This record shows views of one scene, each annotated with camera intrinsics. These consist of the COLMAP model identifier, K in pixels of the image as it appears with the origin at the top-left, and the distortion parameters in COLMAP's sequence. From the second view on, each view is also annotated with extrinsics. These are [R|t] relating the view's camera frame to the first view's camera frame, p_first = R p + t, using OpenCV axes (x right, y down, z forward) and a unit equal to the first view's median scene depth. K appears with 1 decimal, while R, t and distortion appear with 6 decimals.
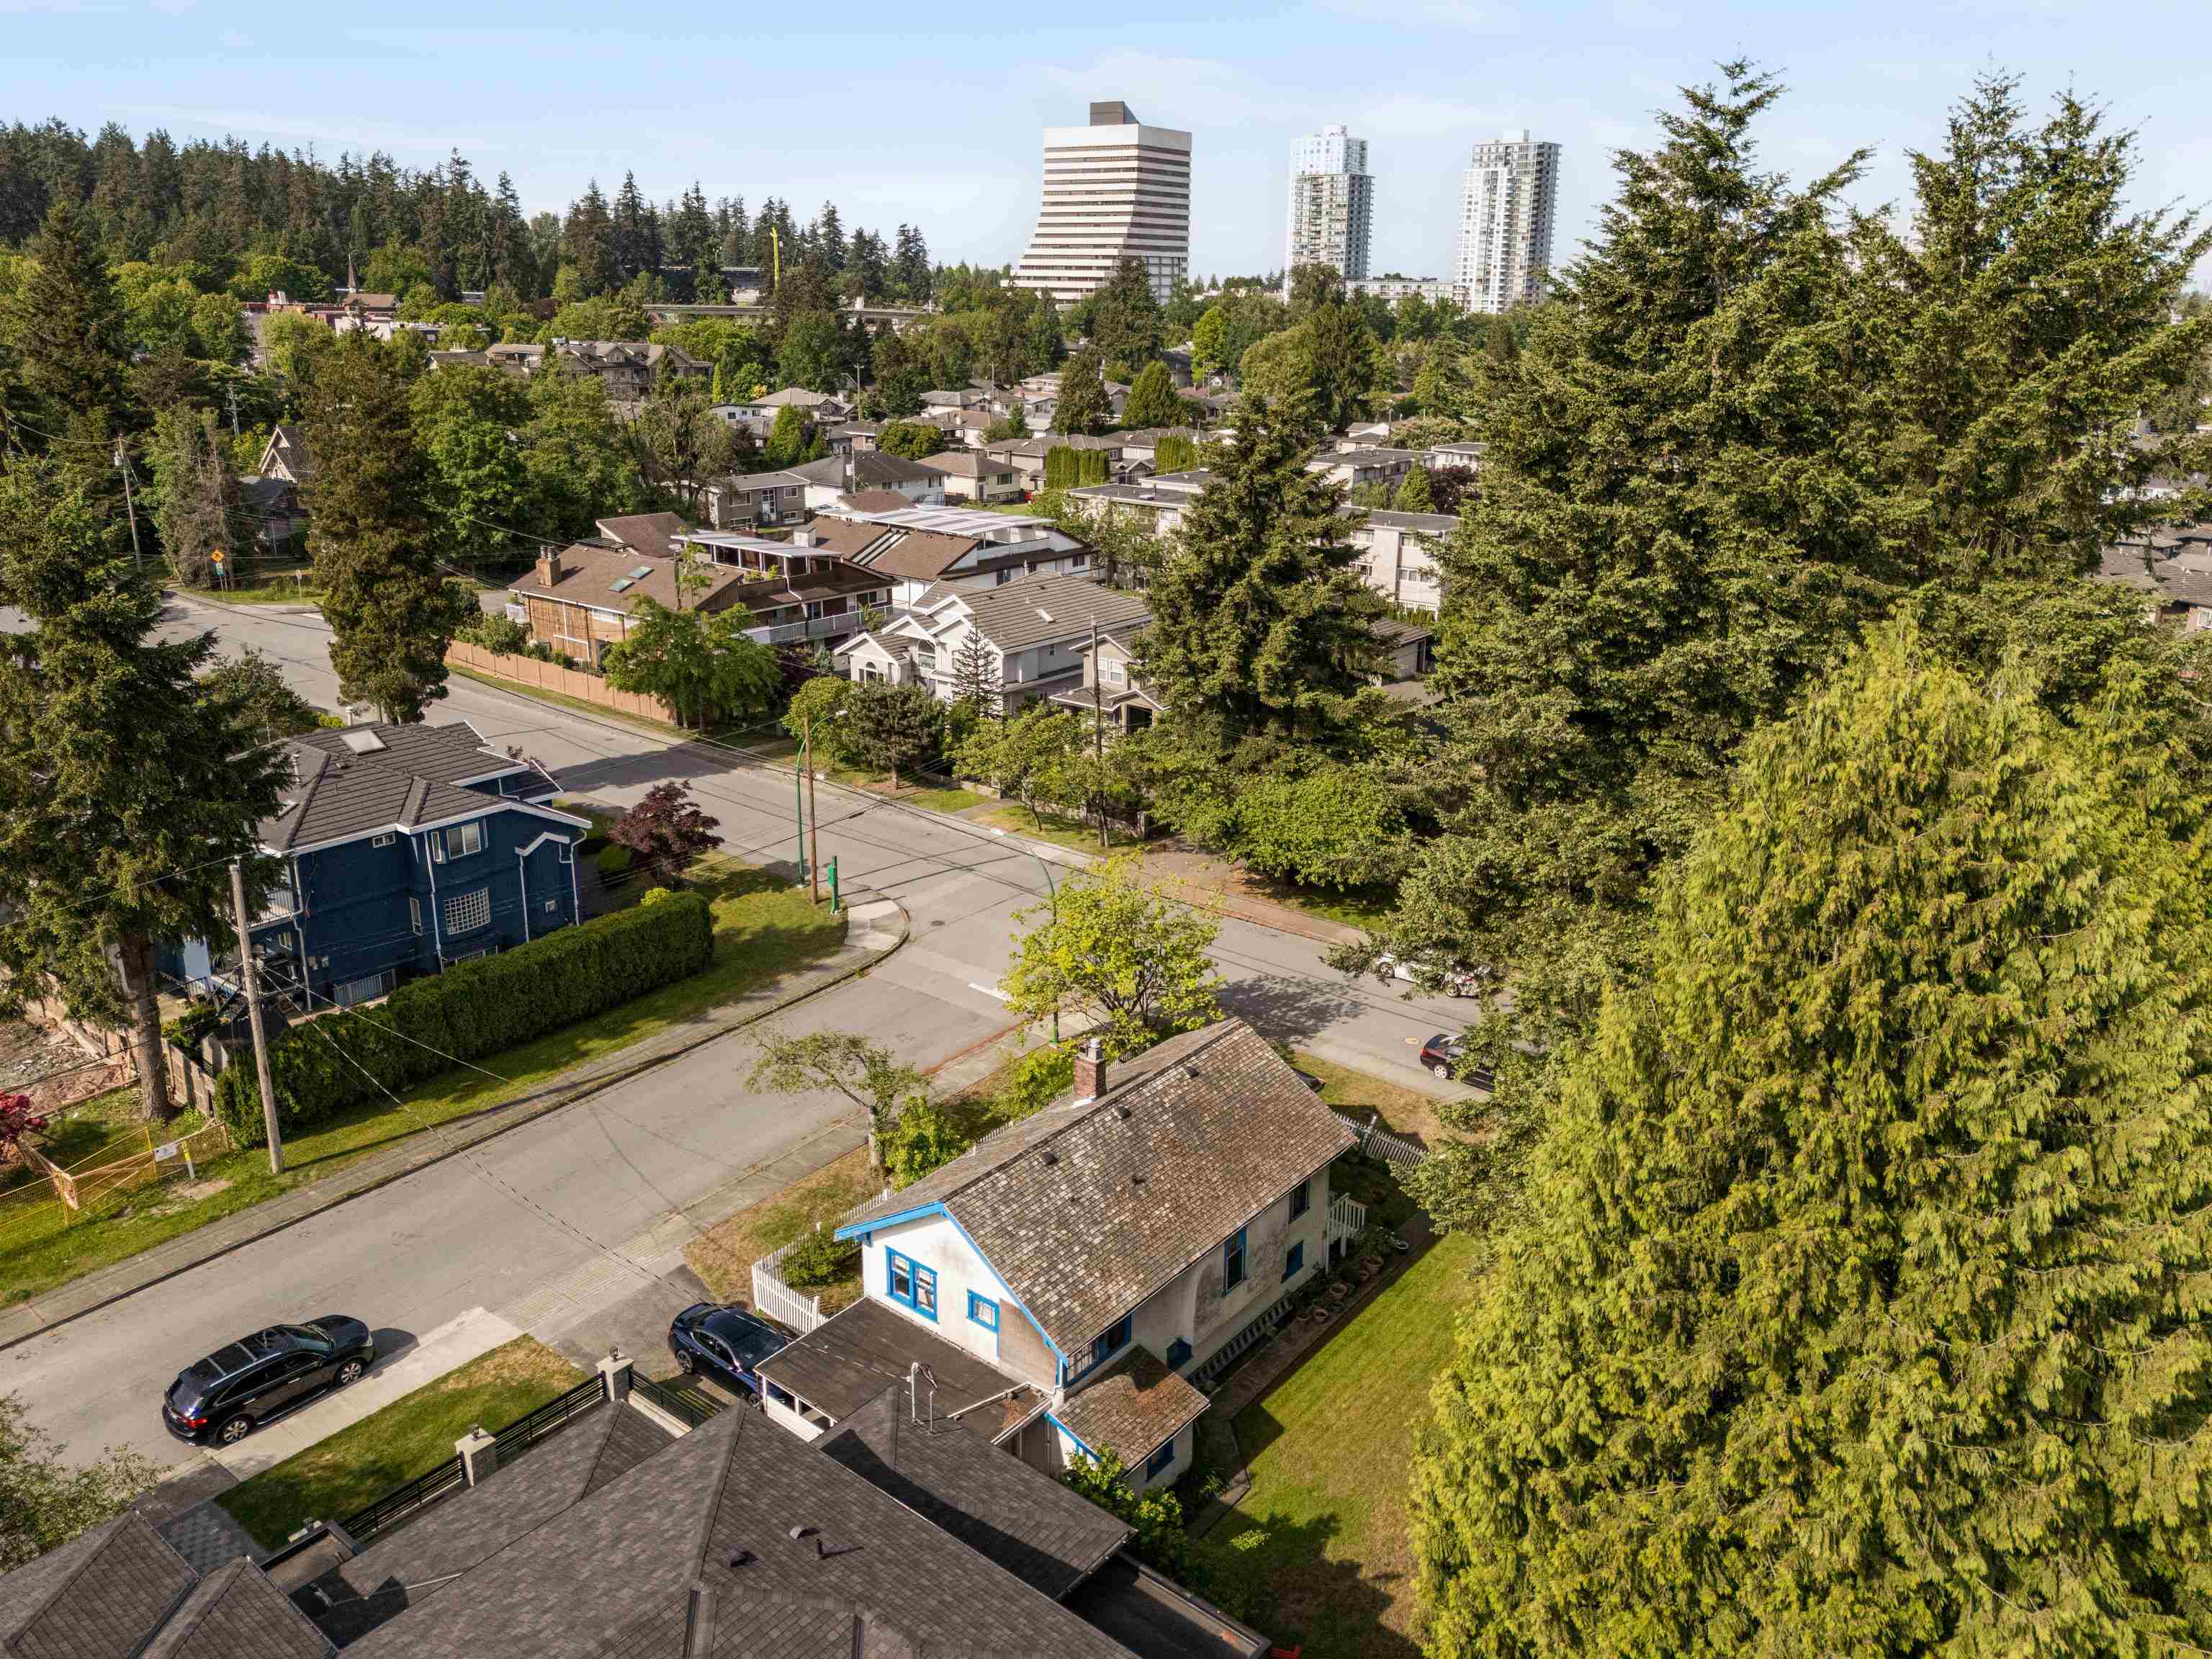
lens RADIAL K [[1661.6, 0, 1093.4], [0, 1661.6, 769.6], [0, 0, 1]] dist [0.062663, -0.047376]
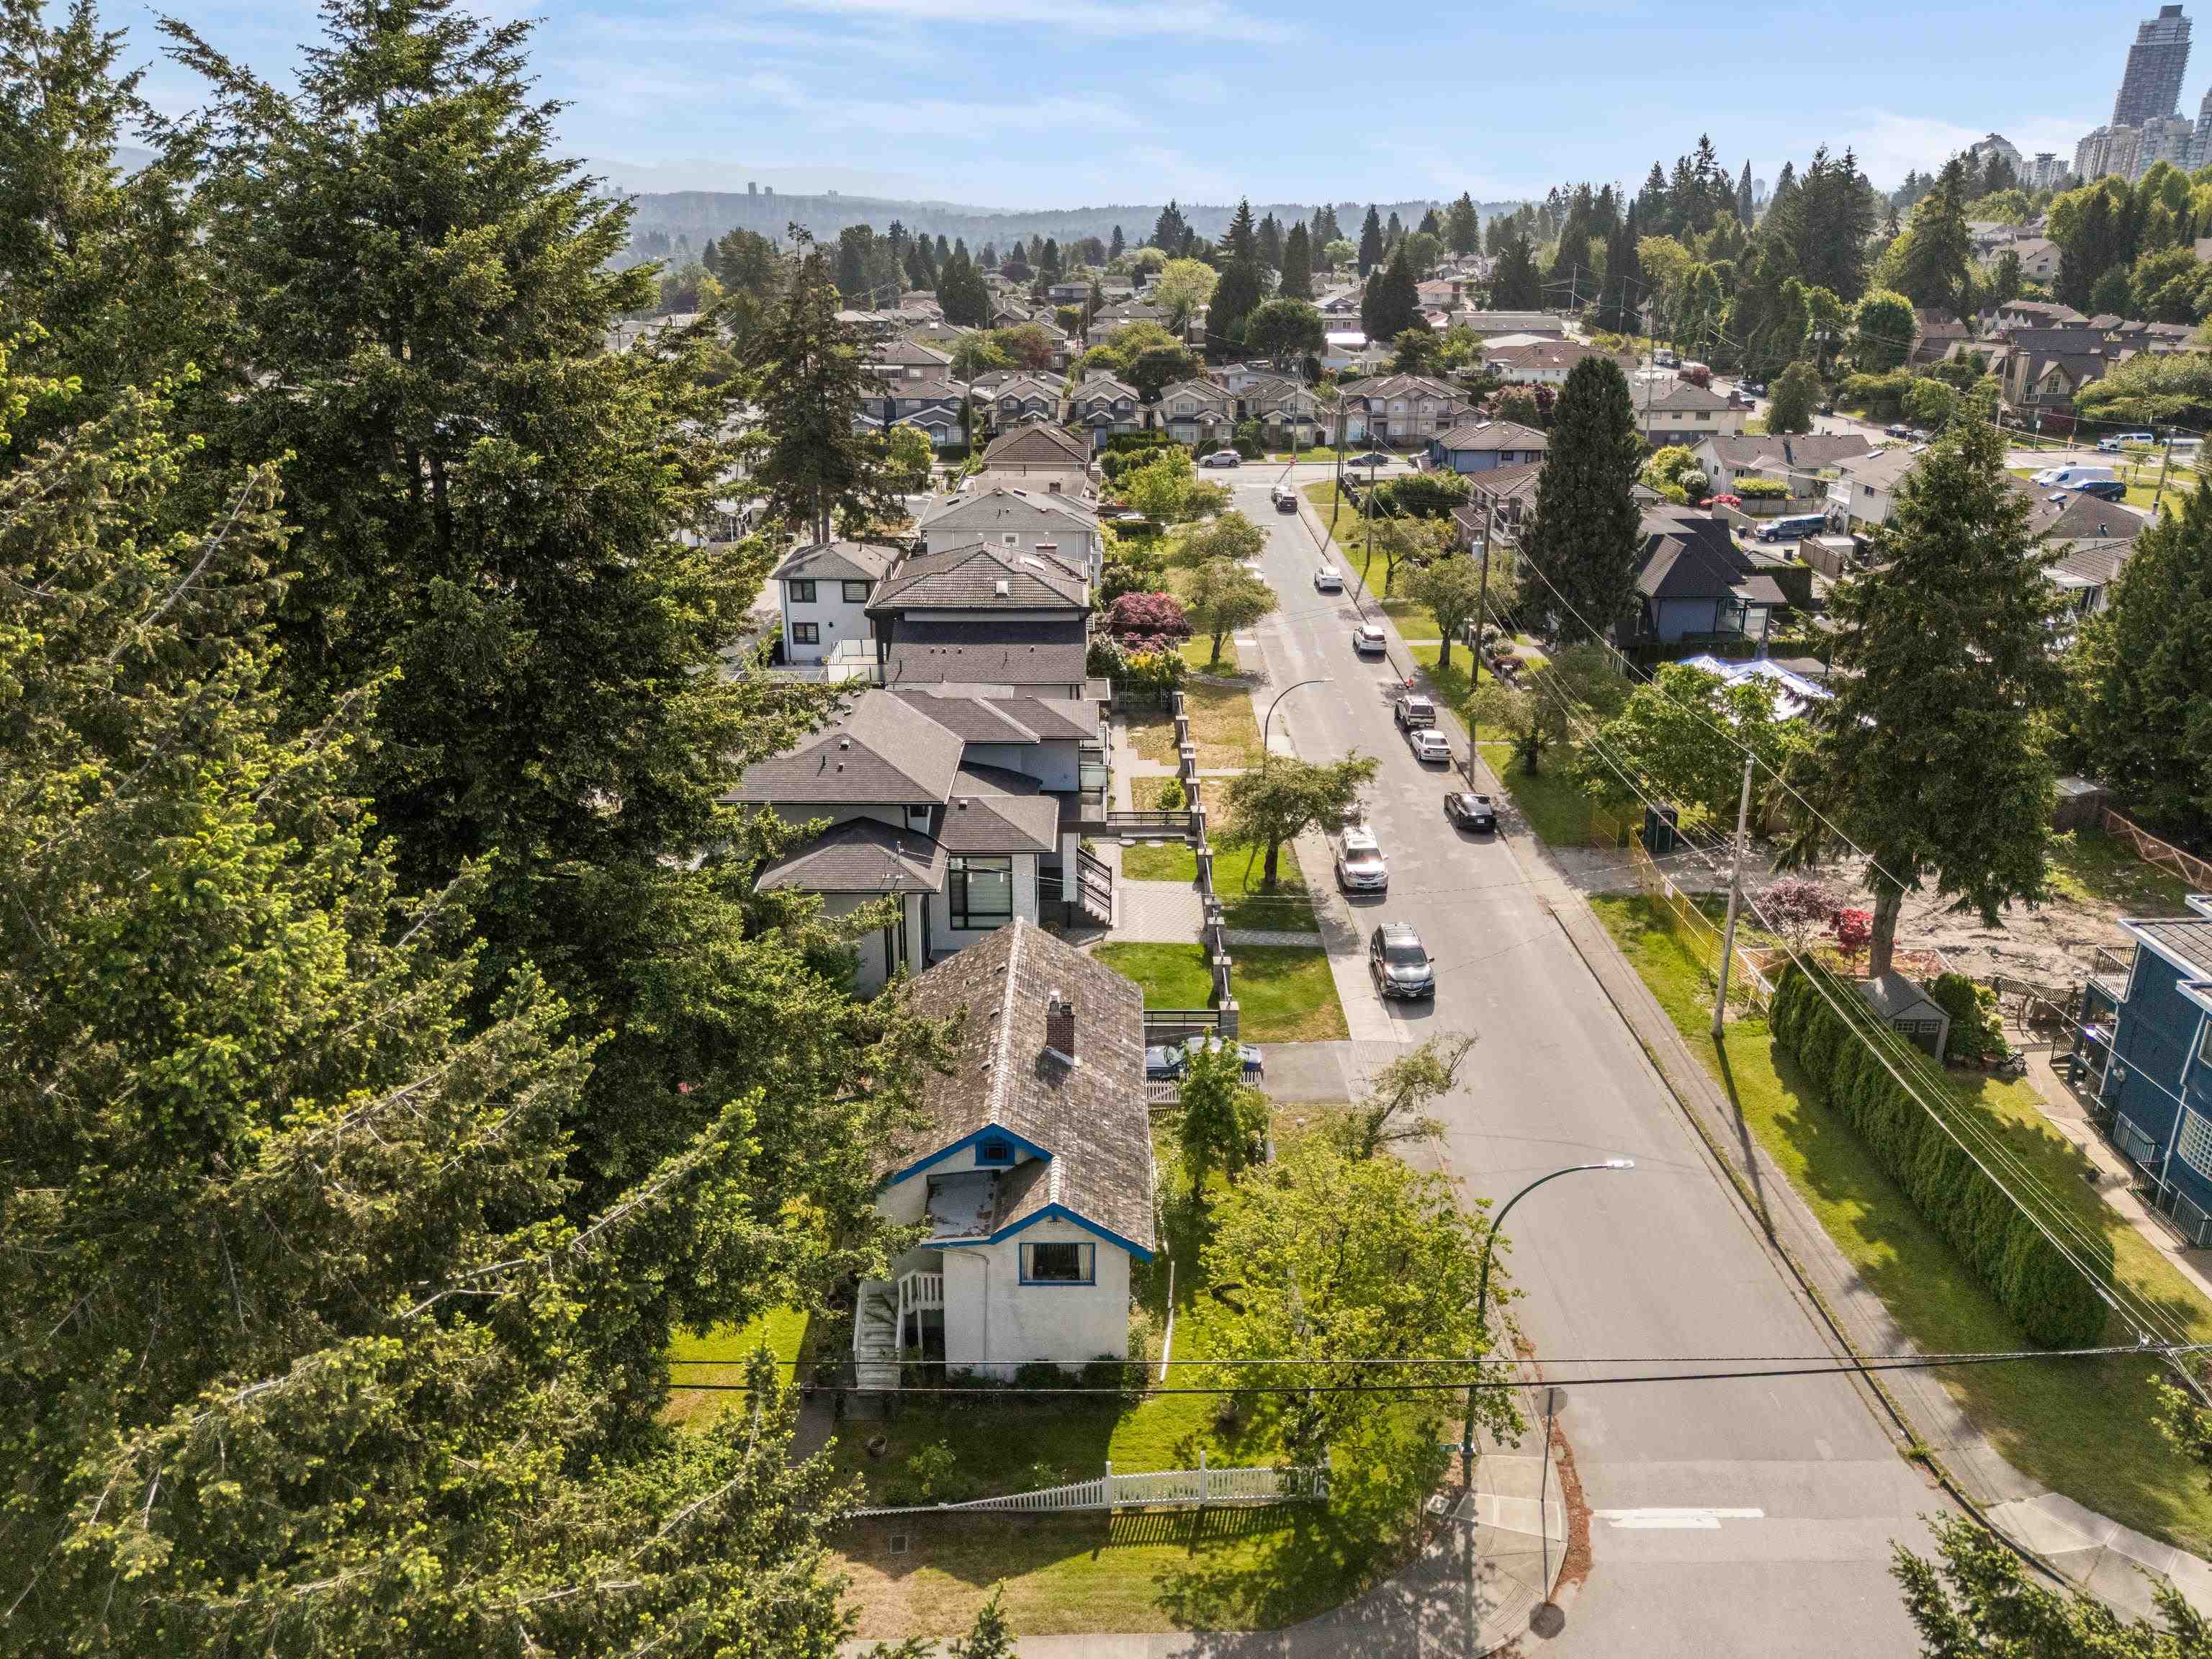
lens RADIAL K [[1661.5, 0, 1106.0], [0, 1661.5, 829.5], [0, 0, 1]] dist [0.100278, -0.110711]
pose [[-0.769985, 0.213089, -0.601428, 0.338213], [-0.186970, 0.825859, 0.531977, -0.280571], [0.610053, 0.522063, -0.596058, 0.963317]]
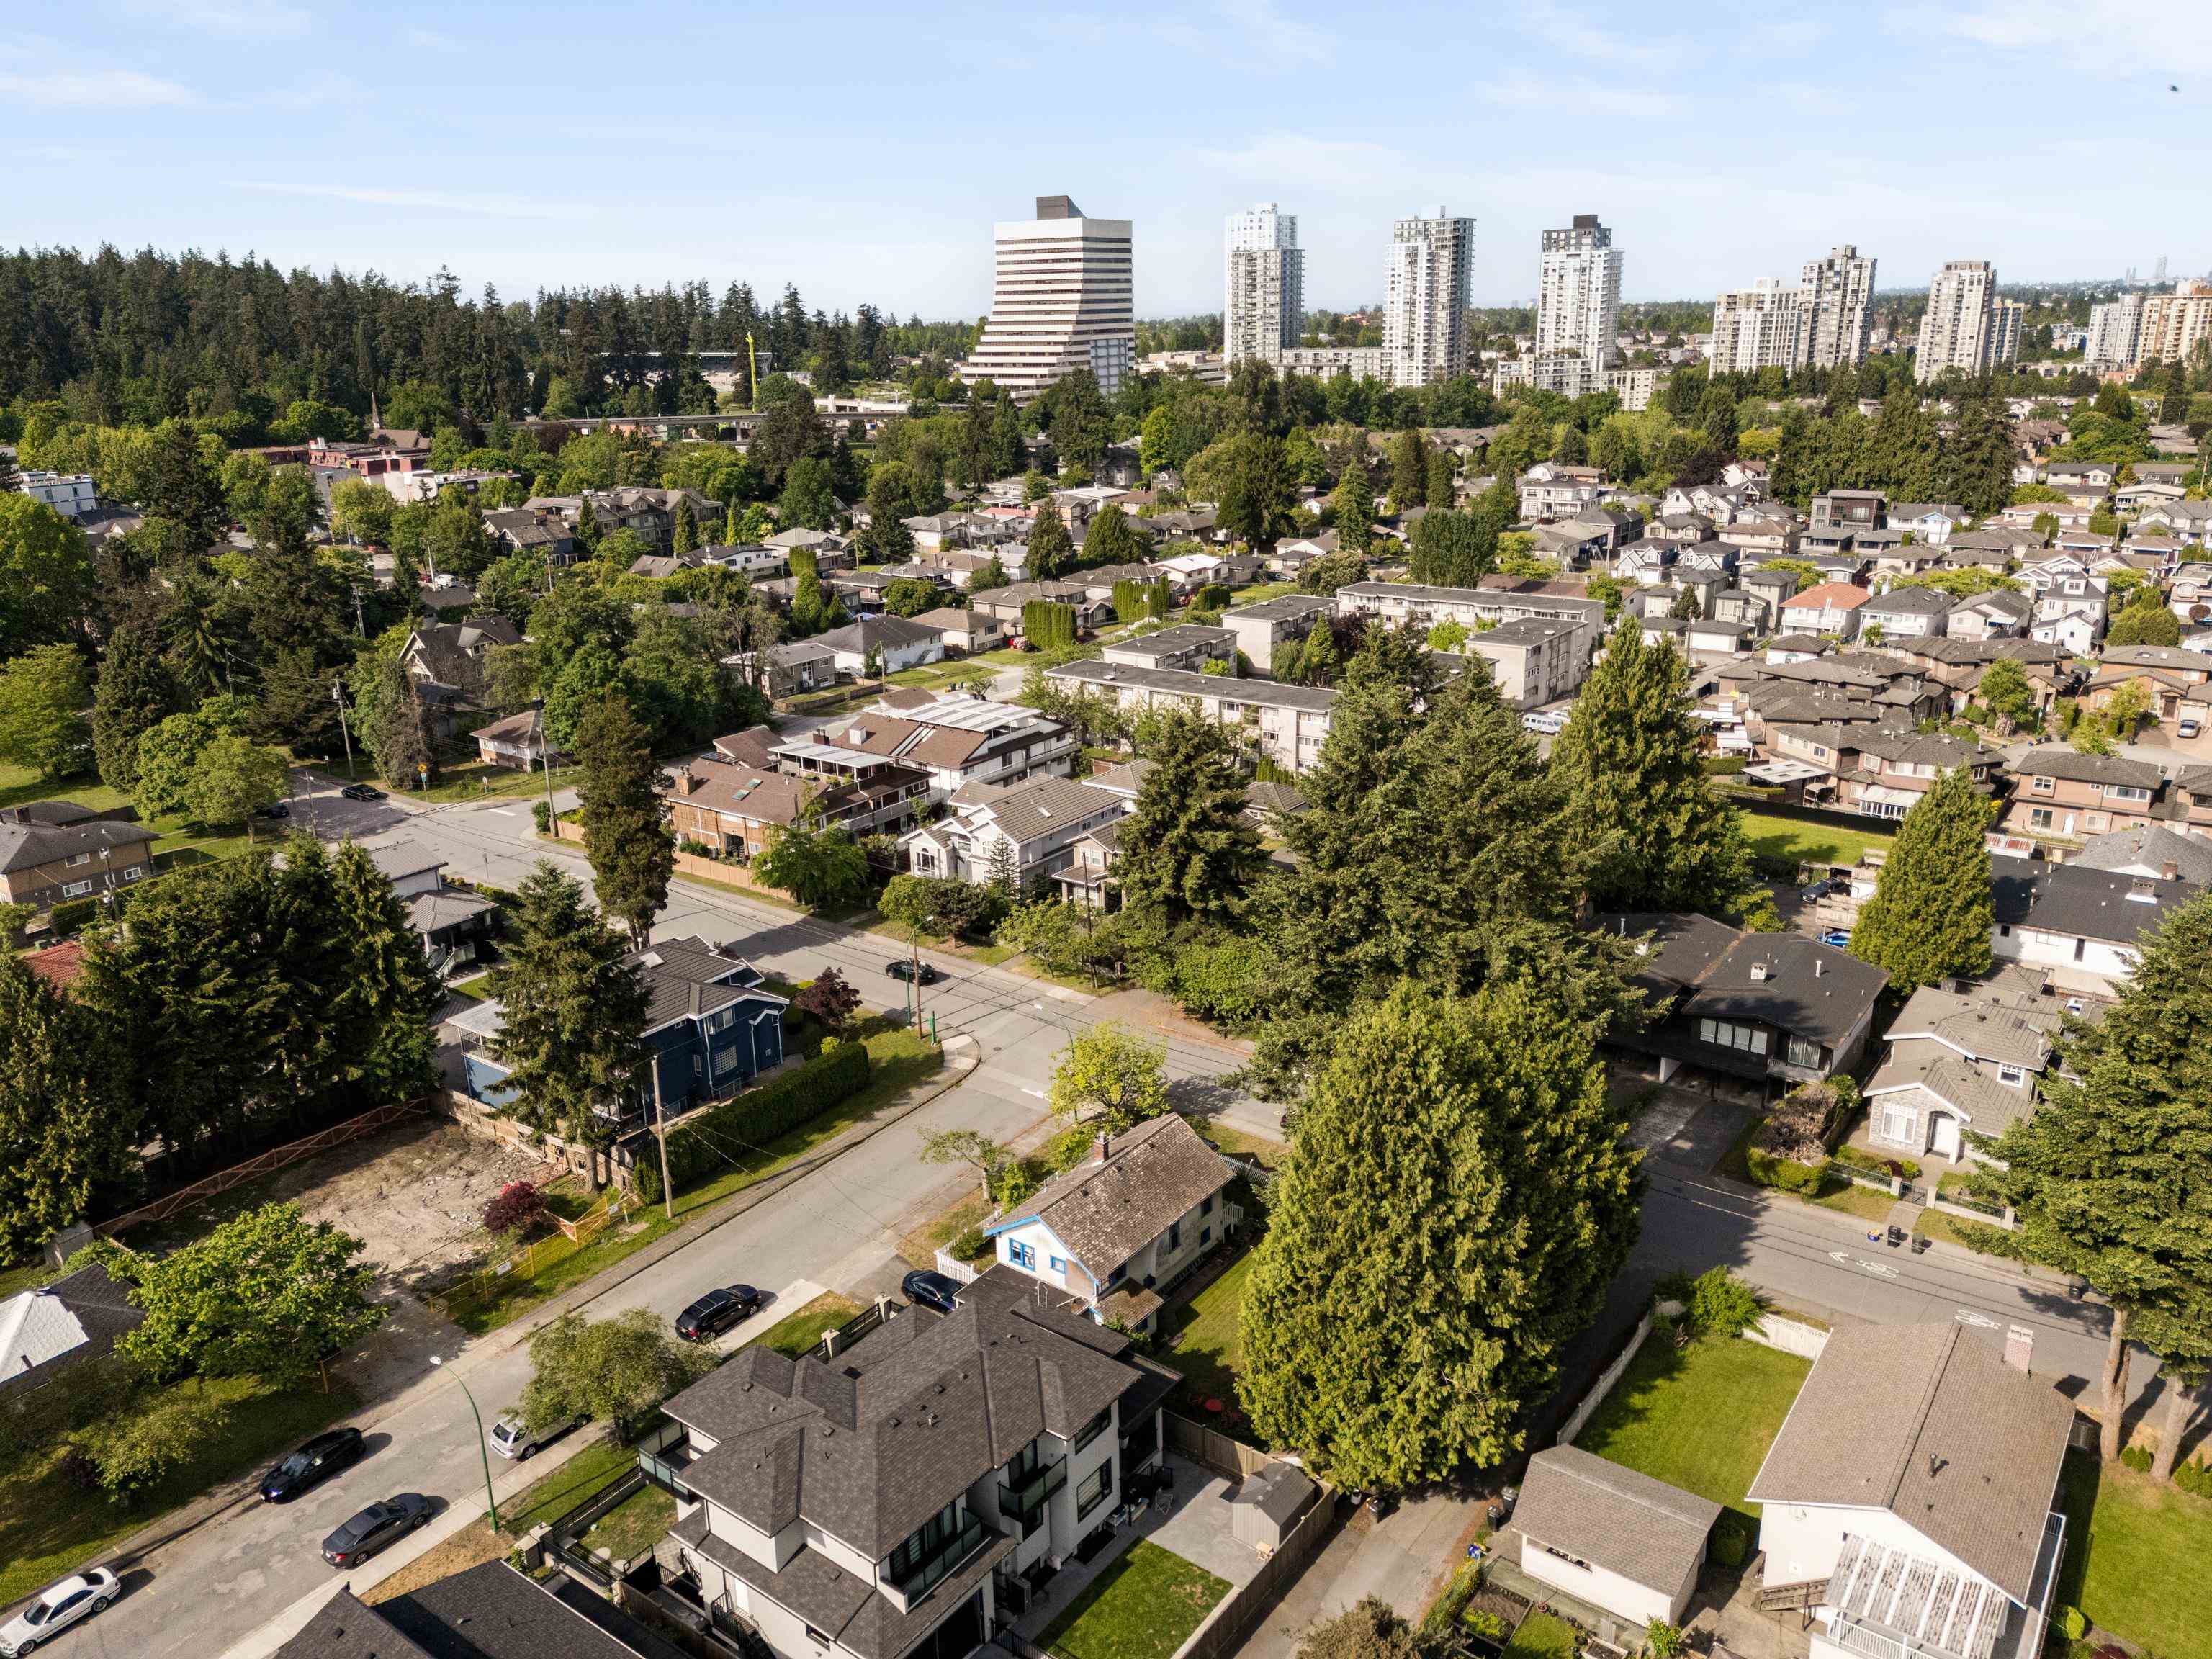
lens RADIAL K [[1661.5, 0, 1106.0], [0, 1661.5, 829.5], [0, 0, 1]] dist [0.100278, -0.110711]
pose [[0.998783, -0.041543, 0.026574, -0.020602], [0.040806, 0.998784, 0.027674, -0.161382], [-0.027691, -0.026556, 0.999264, -0.626666]]
